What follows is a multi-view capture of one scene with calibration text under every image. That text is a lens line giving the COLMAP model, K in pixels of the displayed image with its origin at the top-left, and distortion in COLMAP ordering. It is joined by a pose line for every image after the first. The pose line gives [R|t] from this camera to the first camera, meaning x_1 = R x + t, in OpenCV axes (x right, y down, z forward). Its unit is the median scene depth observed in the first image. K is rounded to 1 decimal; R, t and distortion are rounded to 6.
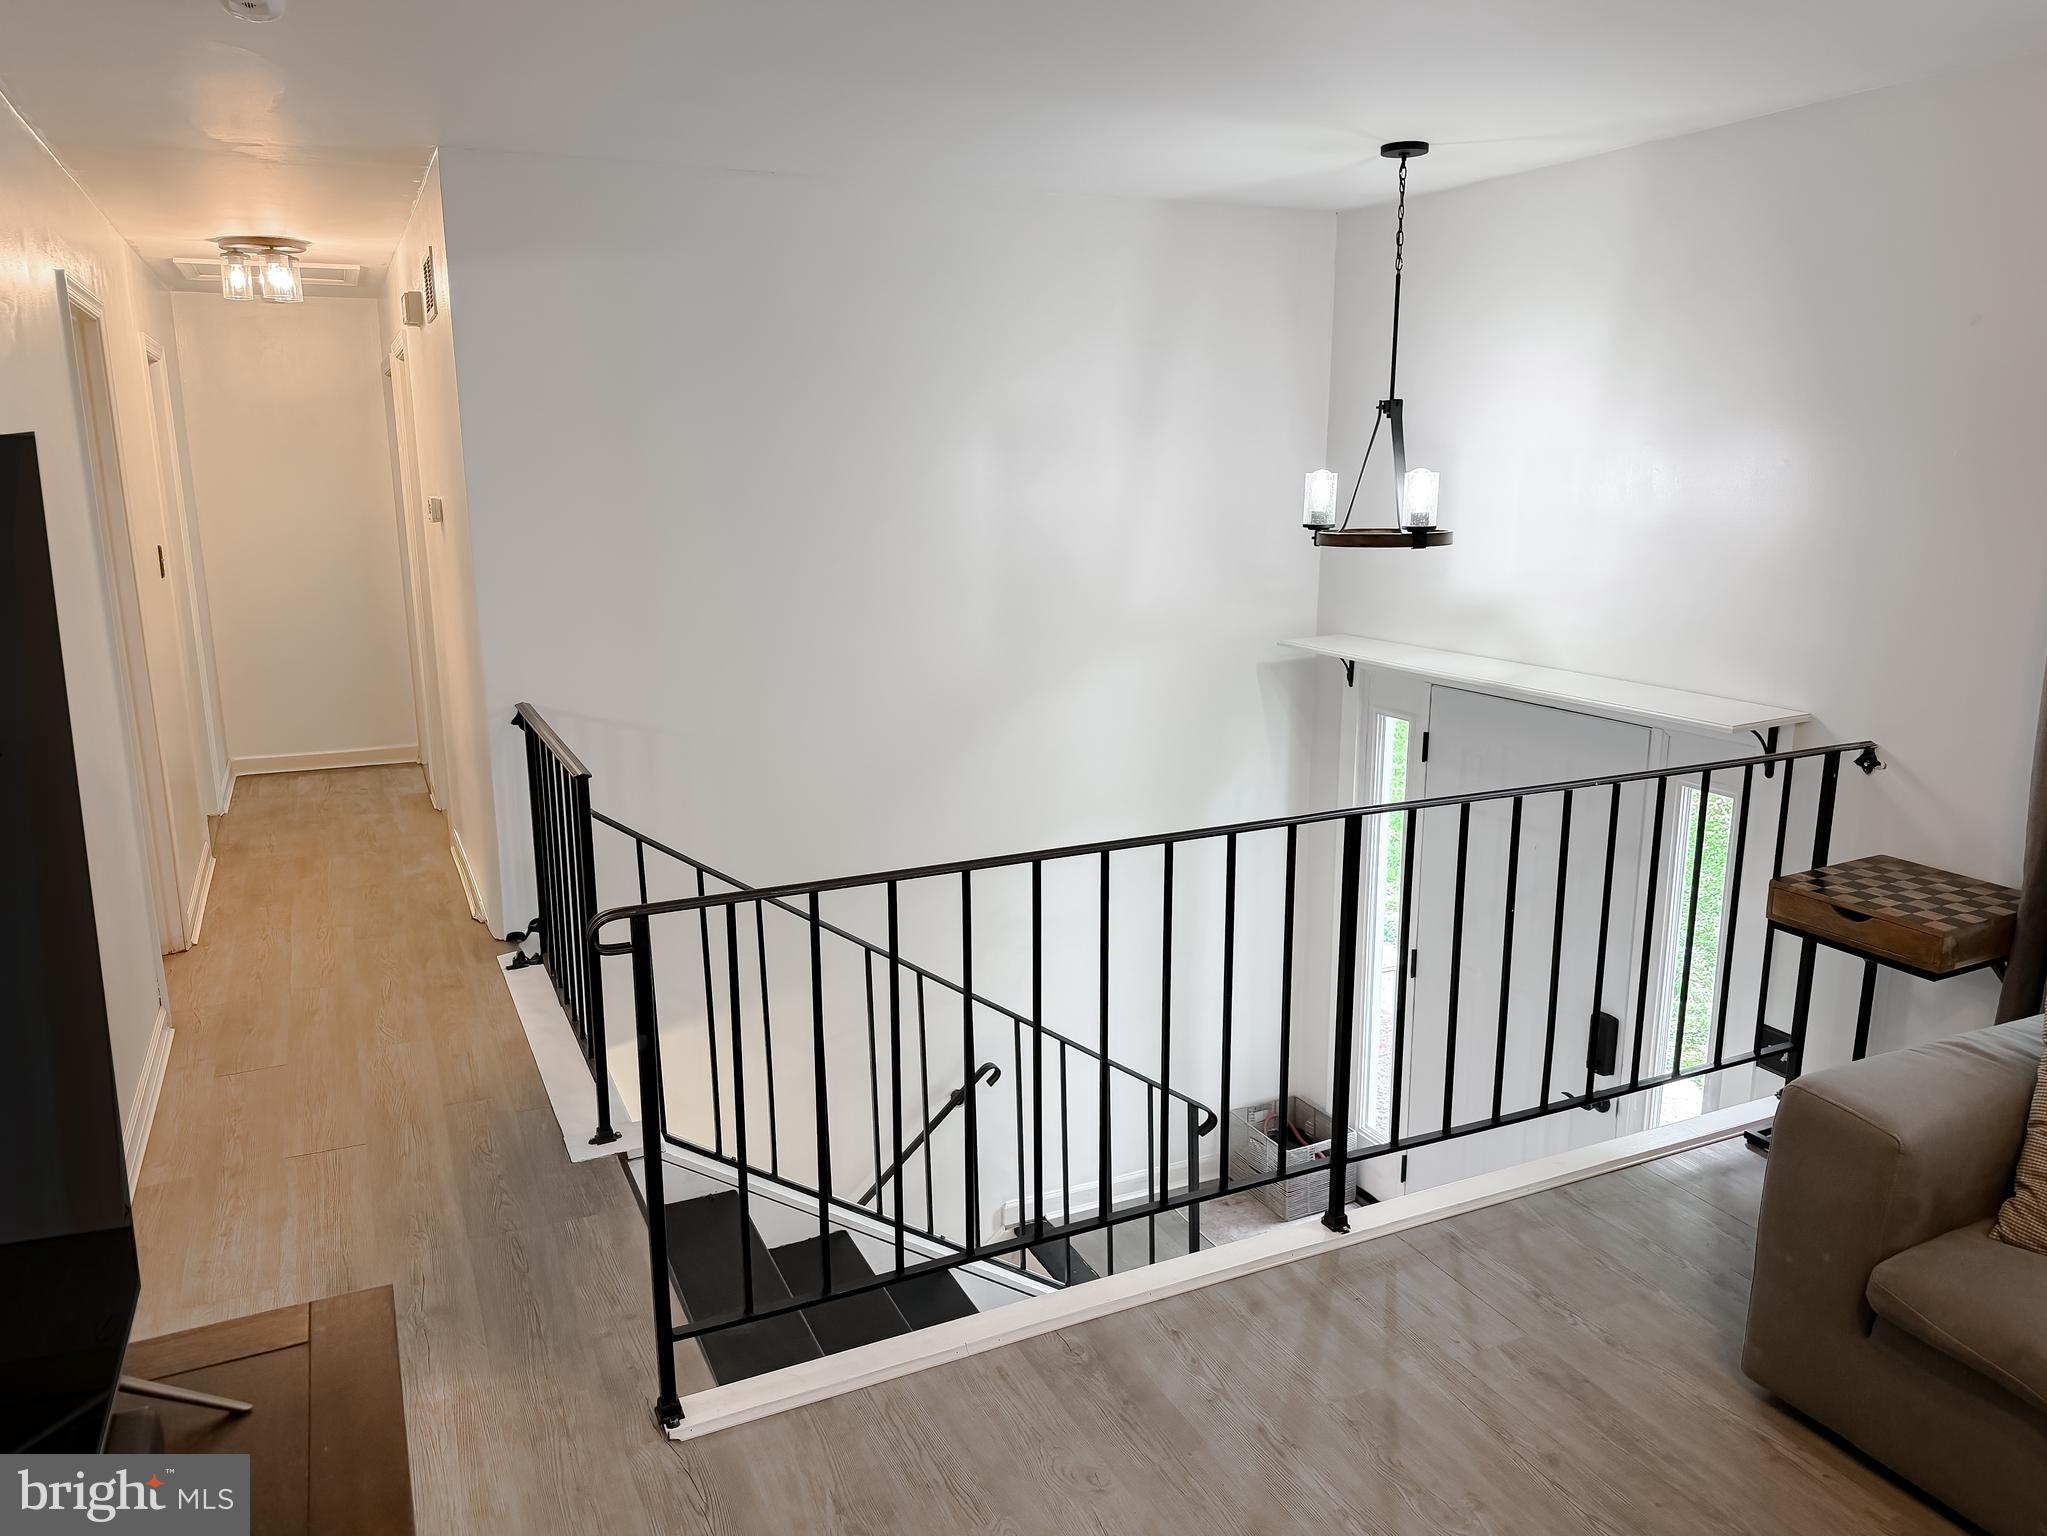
lens RADIAL K [[1452.9, 0, 1014.5], [0, 1452.9, 780.1], [0, 0, 1]] dist [0.042408, -0.043726]
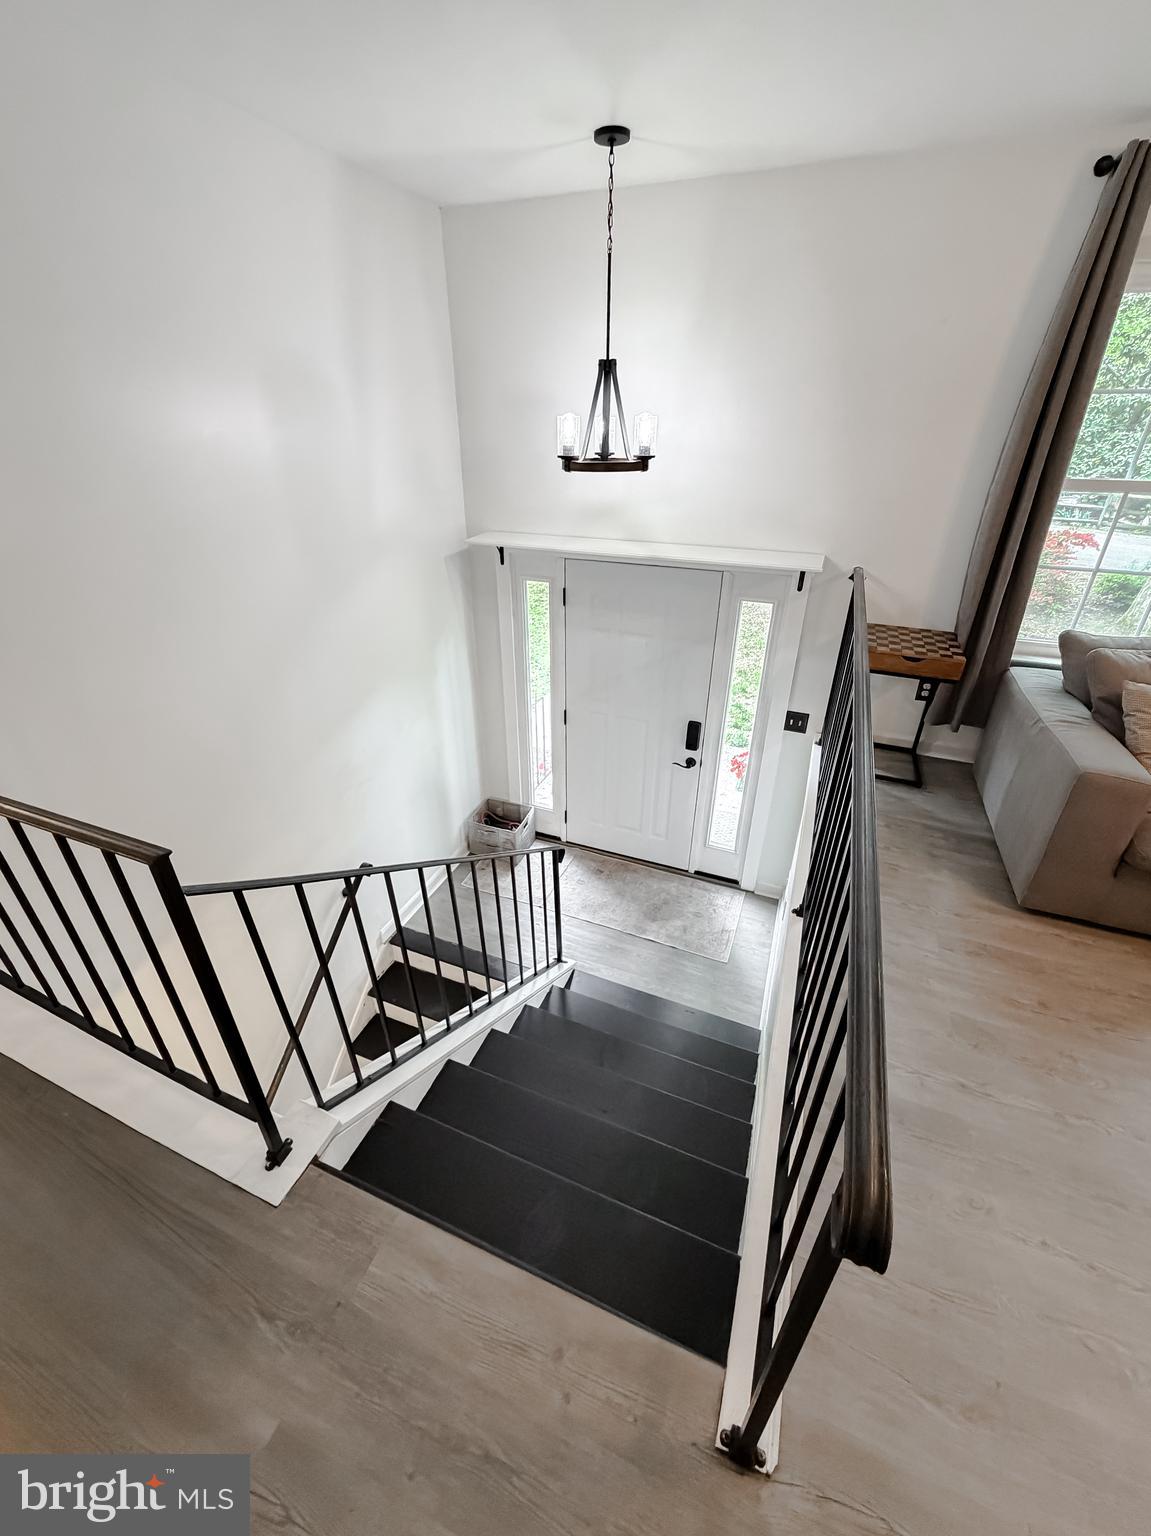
lens RADIAL K [[619.7, 0, 579.6], [0, 619.7, 763.4], [0, 0, 1]] dist [0.000676, 0.000234]
pose [[0.729004, -0.327387, 0.601141, -0.264197], [0.141679, 0.931357, 0.335412, -0.102193], [-0.669686, -0.159348, 0.725347, 0.531016]]
